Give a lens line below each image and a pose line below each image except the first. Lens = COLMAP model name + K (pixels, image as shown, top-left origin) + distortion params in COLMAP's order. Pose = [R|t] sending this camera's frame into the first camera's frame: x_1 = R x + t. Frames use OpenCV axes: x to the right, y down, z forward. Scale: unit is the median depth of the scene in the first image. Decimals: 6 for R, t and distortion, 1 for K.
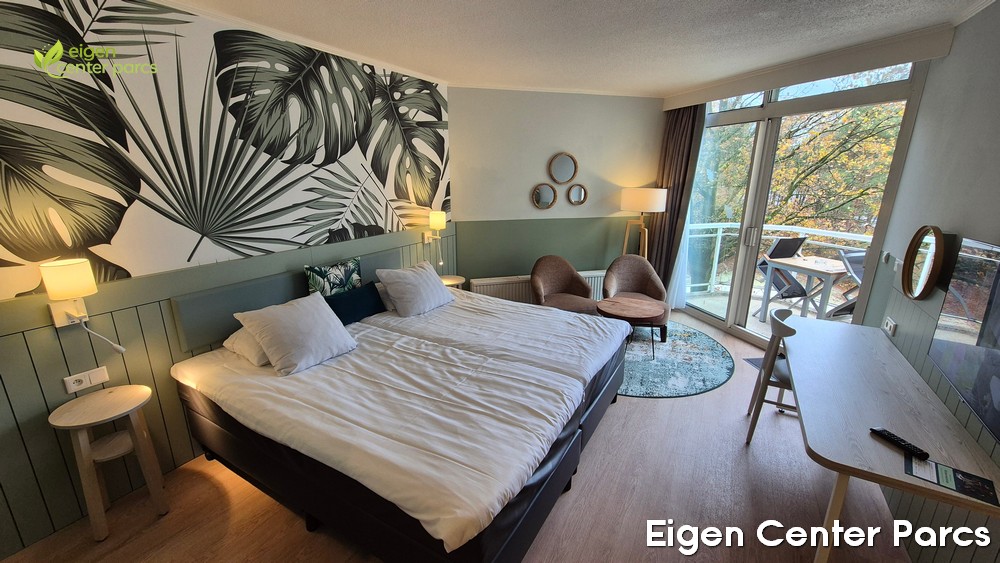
lens RADIAL K [[409.3, 0, 502.3], [0, 409.3, 281.7], [0, 0, 1]] dist [0.001955, 0.000273]
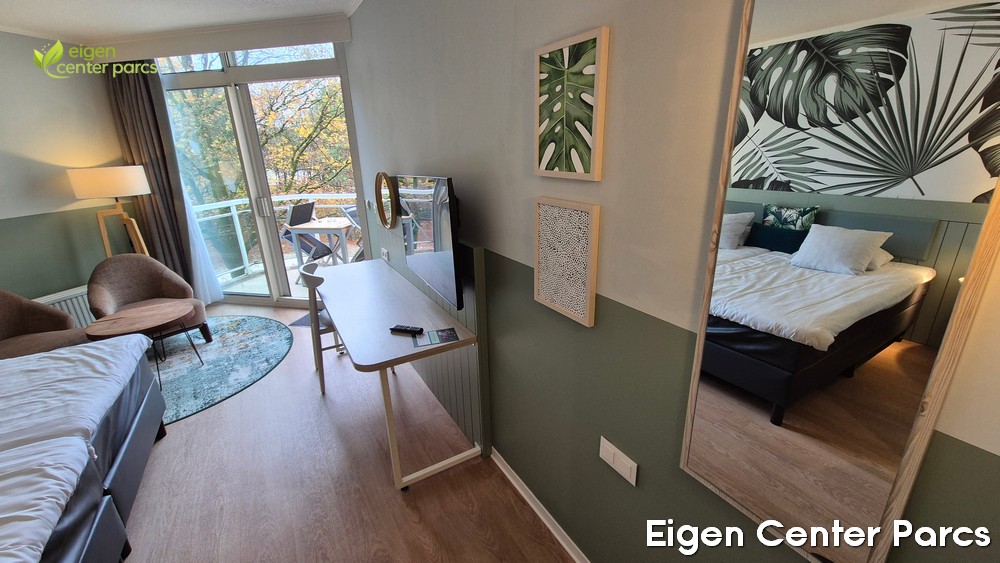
lens RADIAL K [[410.2, 0, 504.2], [0, 410.2, 282.5], [0, 0, 1]] dist [0.004309, 0.000175]
pose [[0.494049, -0.293393, 0.818435, 0.036123], [0.259100, 0.948254, 0.183525, 0.039072], [-0.829929, 0.121386, 0.544502, -0.002816]]
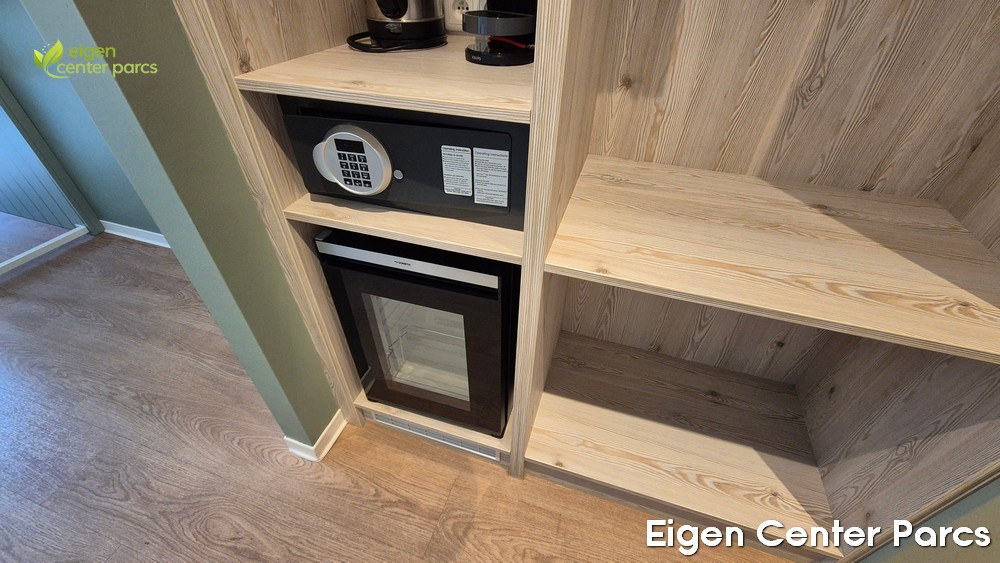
lens RADIAL K [[409.3, 0, 502.3], [0, 409.3, 281.7], [0, 0, 1]] dist [0.001955, 0.000273]
pose [[-0.194186, -0.630158, 0.751793, -0.127567], [0.245733, 0.710698, 0.659184, 0.220464], [-0.949688, 0.312745, 0.016843, -0.131866]]
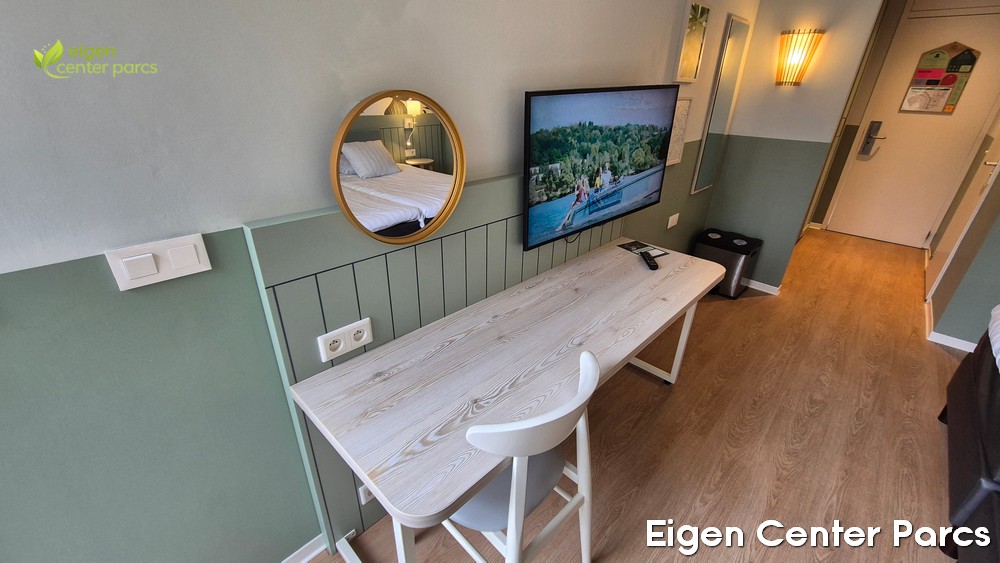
lens RADIAL K [[409.3, 0, 502.3], [0, 409.3, 281.7], [0, 0, 1]] dist [0.001955, 0.000273]
pose [[-0.969958, -0.129645, 0.205848, 0.525973], [0.037284, 0.756946, 0.652413, -0.179159], [-0.240398, 0.640488, -0.729373, 0.954075]]
